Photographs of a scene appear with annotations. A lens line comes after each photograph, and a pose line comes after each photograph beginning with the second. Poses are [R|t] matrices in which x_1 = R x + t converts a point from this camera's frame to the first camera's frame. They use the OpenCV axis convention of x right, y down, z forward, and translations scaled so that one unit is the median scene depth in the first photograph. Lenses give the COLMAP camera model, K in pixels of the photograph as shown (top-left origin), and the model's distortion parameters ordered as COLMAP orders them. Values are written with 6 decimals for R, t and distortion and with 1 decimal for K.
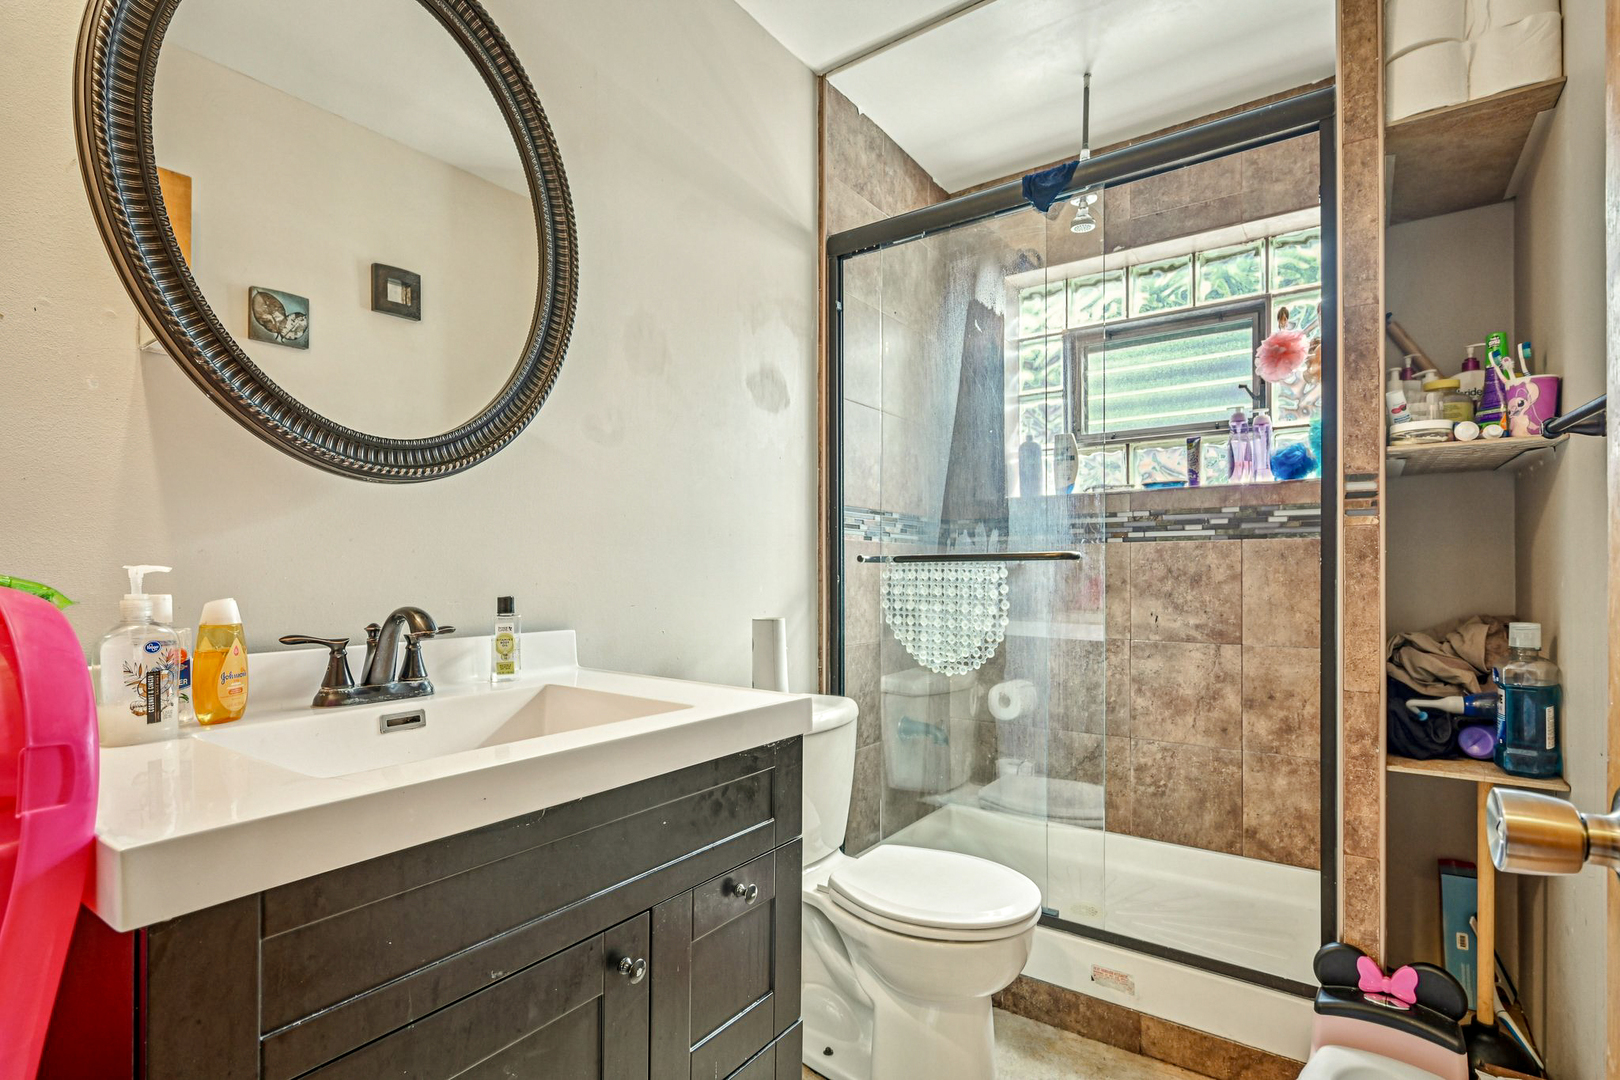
lens RADIAL K [[781.2, 0, 811.9], [0, 781.2, 553.4], [0, 0, 1]] dist [0.002920, -0.000417]
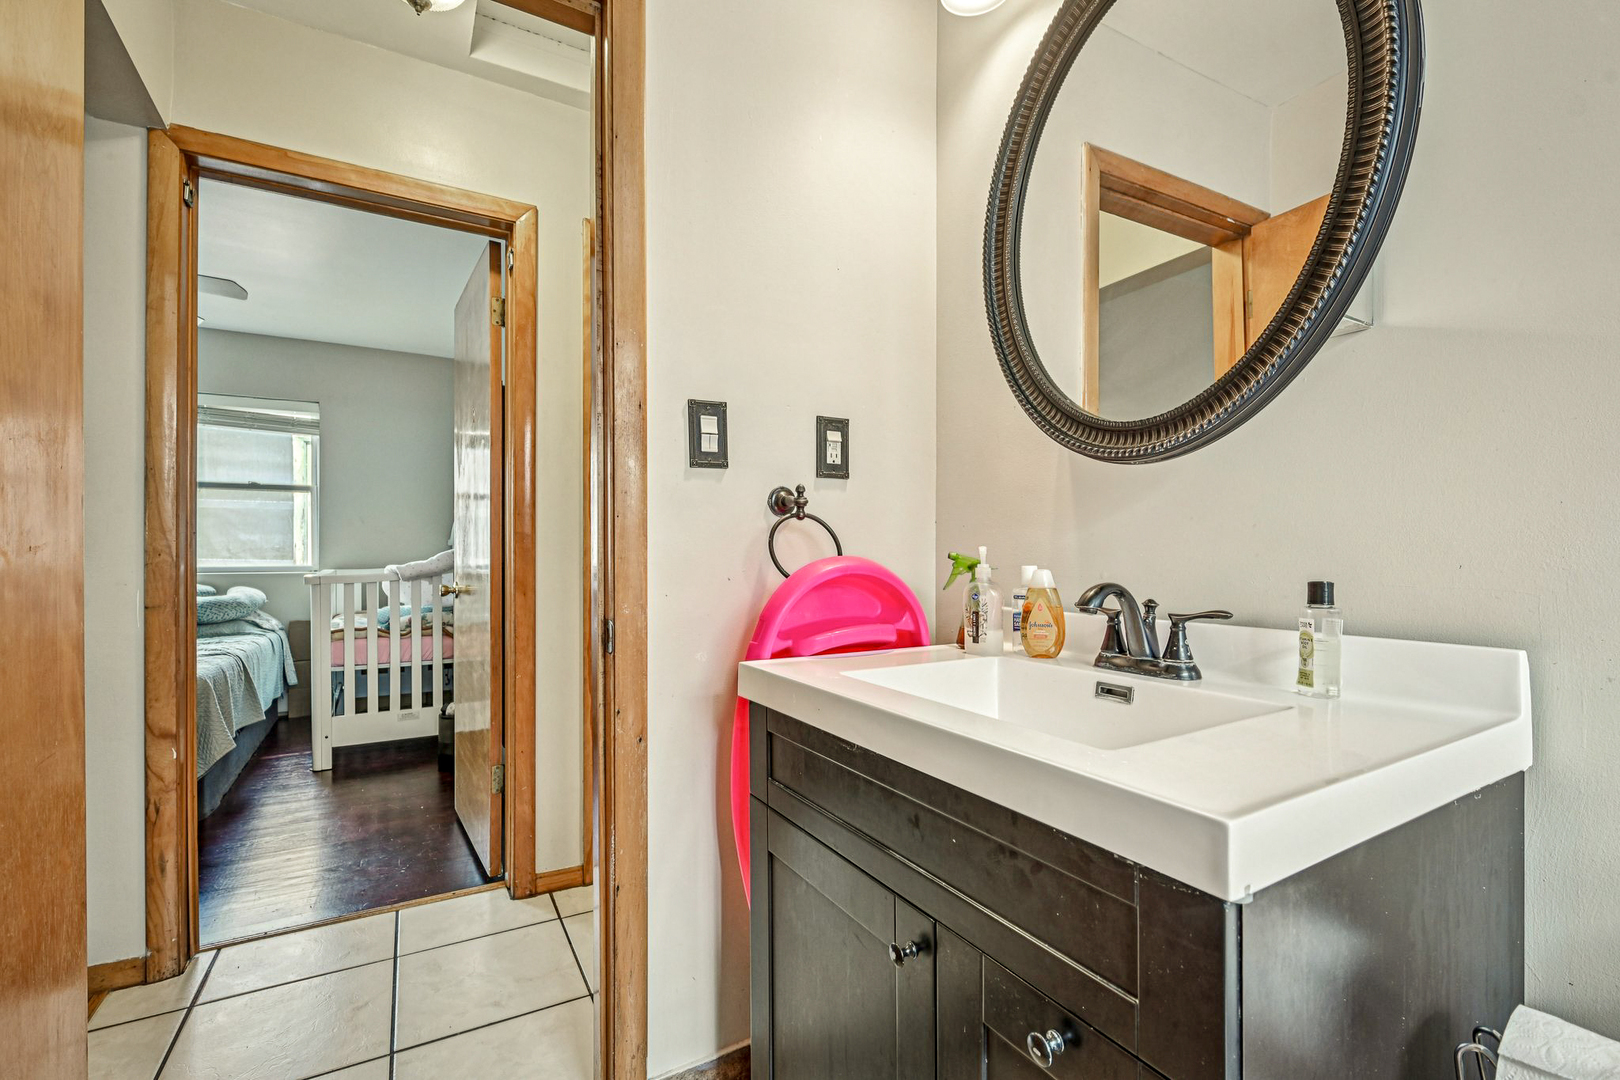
lens RADIAL K [[709.4, 0, 821.1], [0, 709.4, 550.3], [0, 0, 1]] dist [-0.002891, 0.000053]
pose [[-0.424046, -0.013438, -0.905541, 0.503405], [0.018111, 0.999564, -0.023315, 0.040645], [0.905459, -0.026287, -0.423618, 1.058450]]
